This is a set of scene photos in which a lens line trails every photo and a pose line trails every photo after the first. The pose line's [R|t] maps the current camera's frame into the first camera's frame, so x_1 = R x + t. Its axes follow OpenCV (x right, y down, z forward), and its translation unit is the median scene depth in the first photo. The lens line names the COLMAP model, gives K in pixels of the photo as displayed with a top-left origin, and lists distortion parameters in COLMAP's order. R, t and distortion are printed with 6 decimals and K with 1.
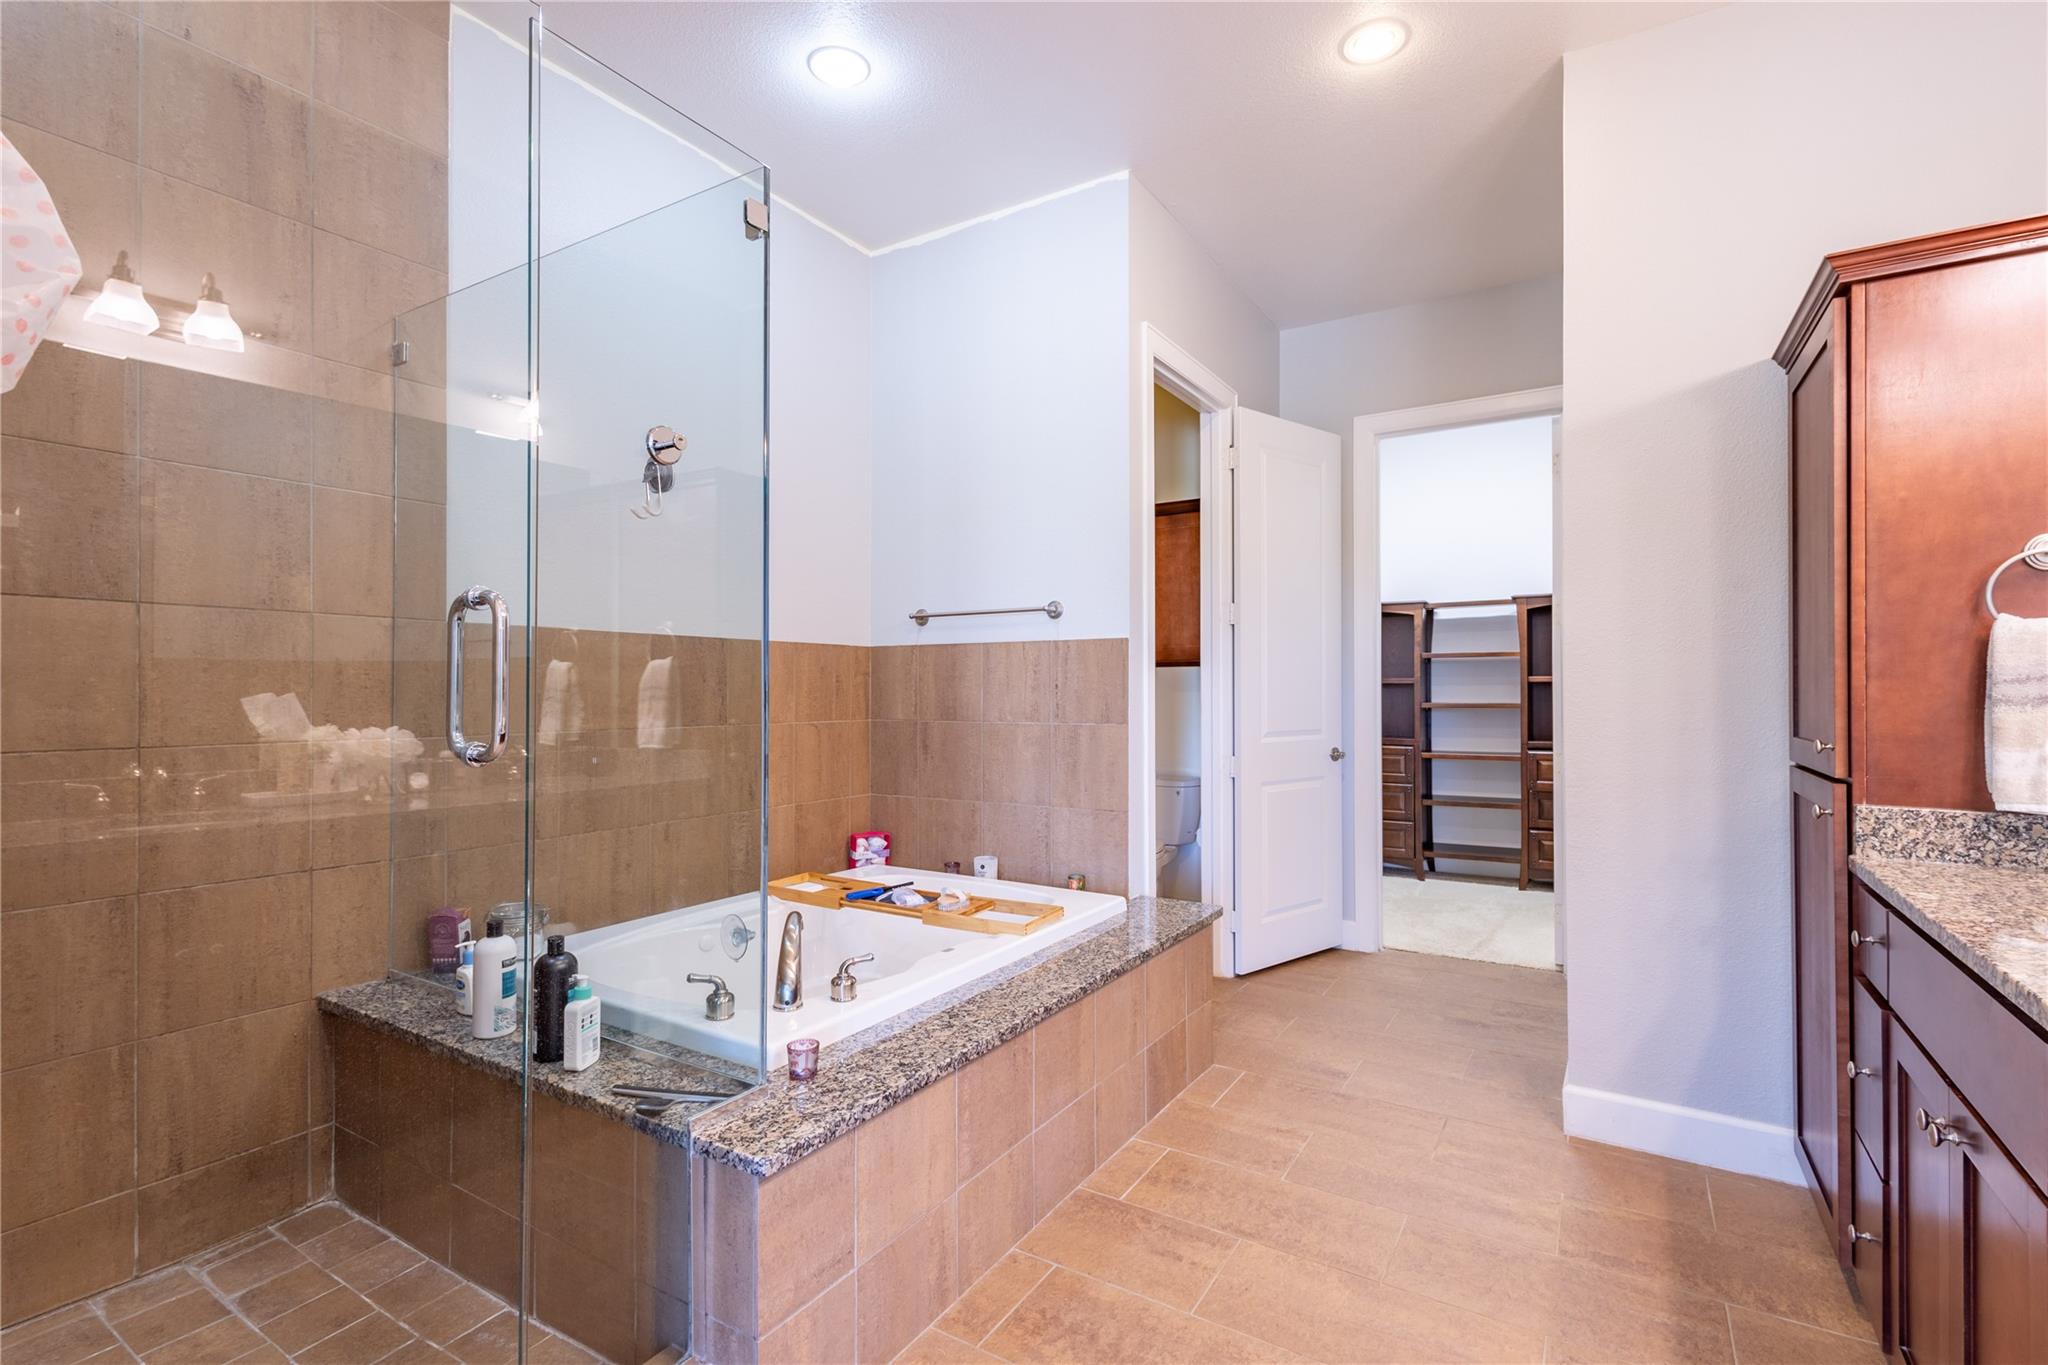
lens RADIAL K [[958.3, 0, 1027.3], [0, 958.3, 688.9], [0, 0, 1]] dist [0.006238, 0.000048]
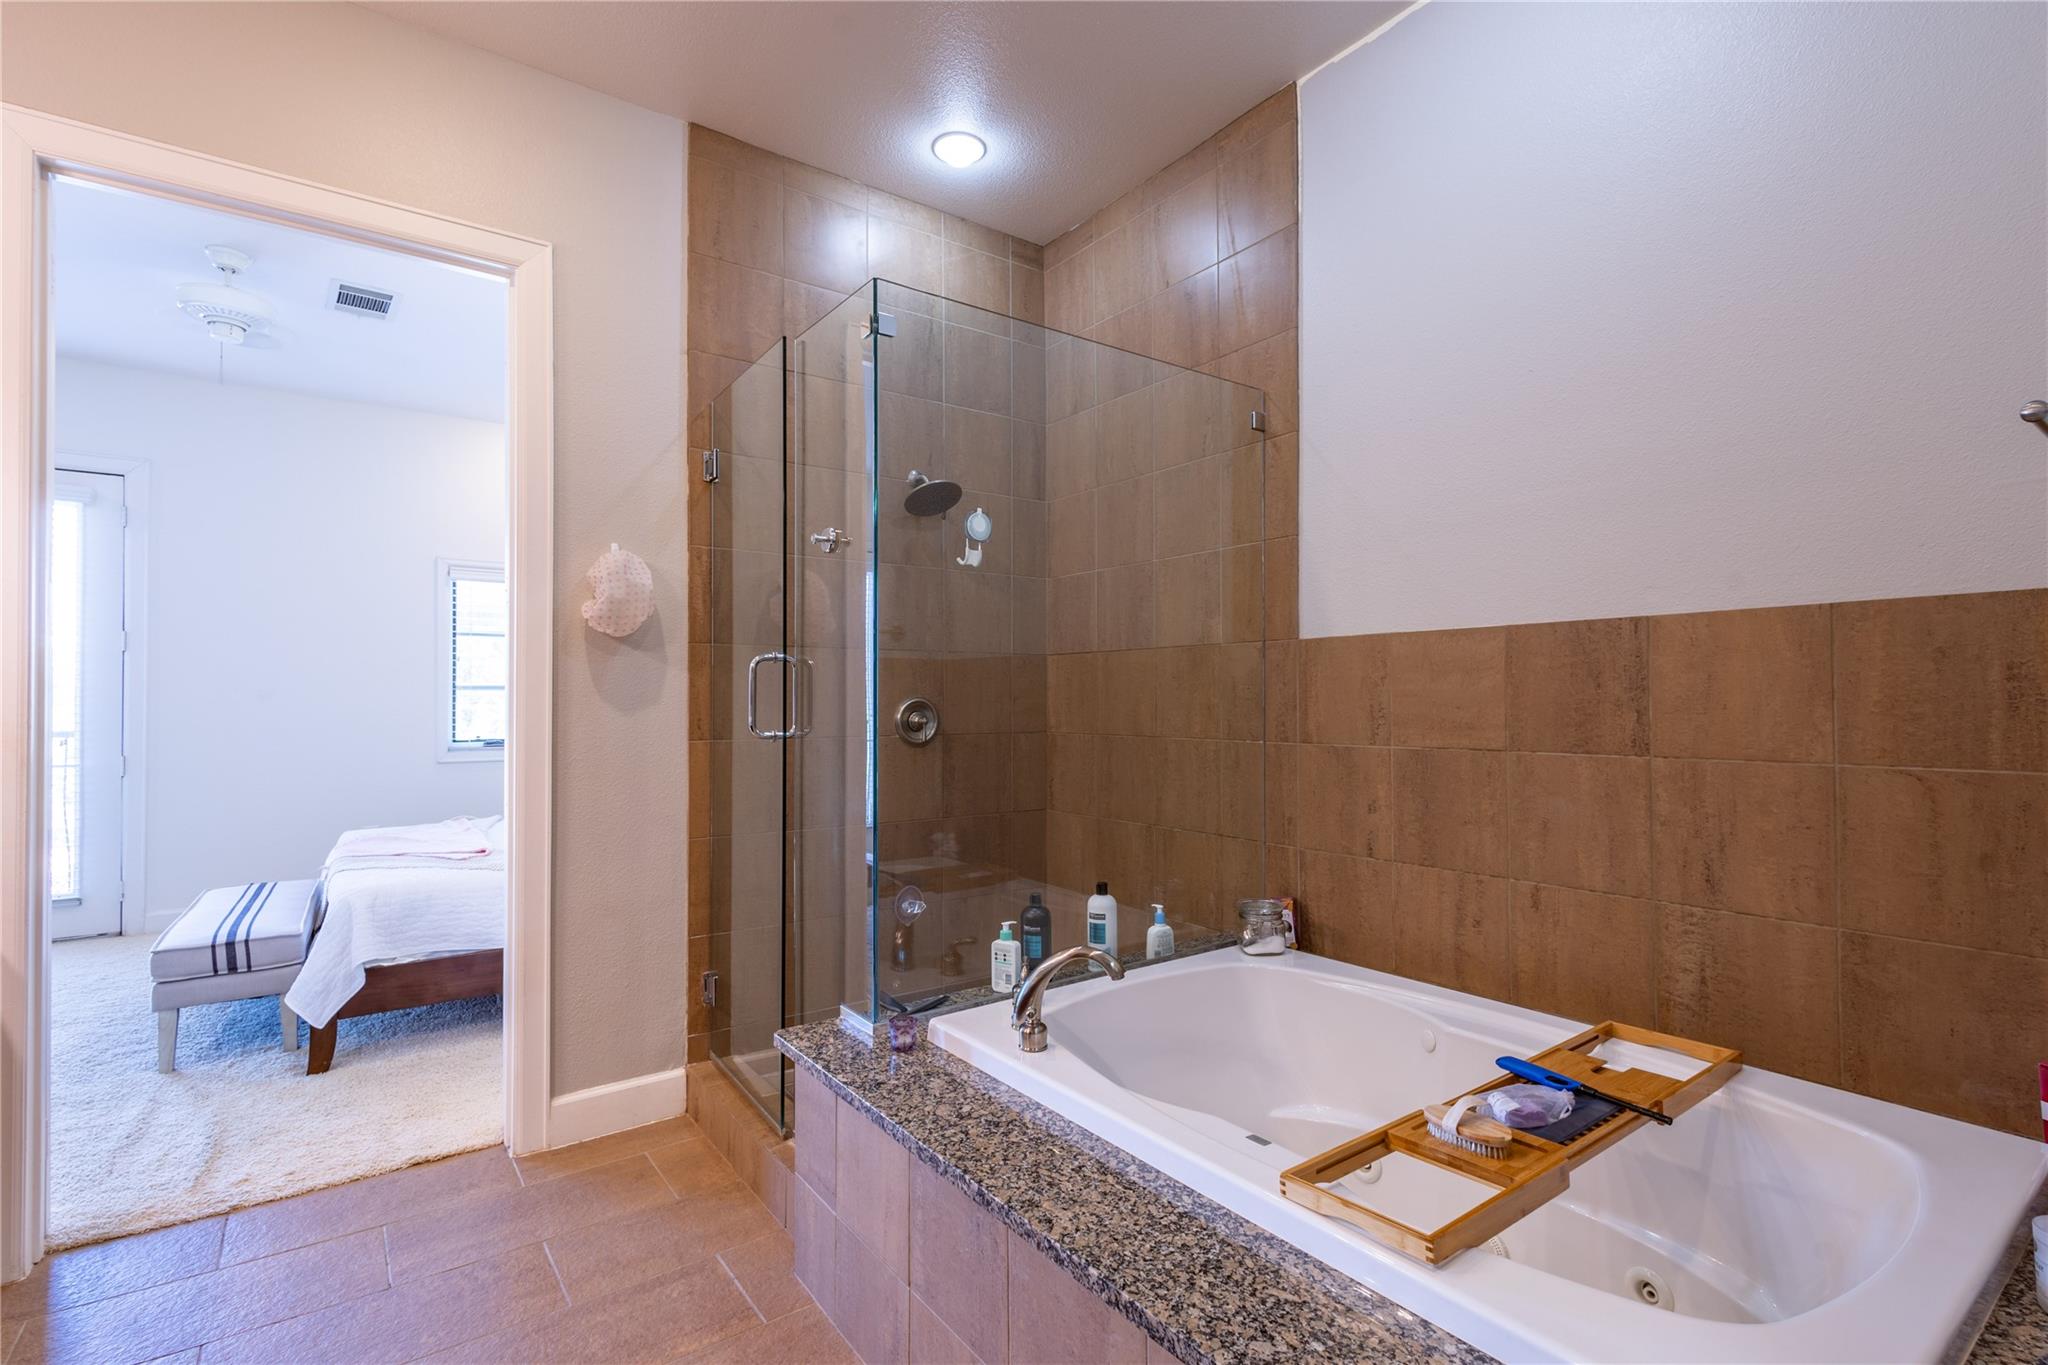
lens RADIAL K [[958.3, 0, 1028.5], [0, 958.3, 691.8], [0, 0, 1]] dist [0.006238, 0.000048]
pose [[-0.377903, -0.008865, -0.925803, 0.541801], [0.003679, 0.999932, -0.011077, 0.001381], [0.925838, -0.007592, -0.377845, 1.131519]]
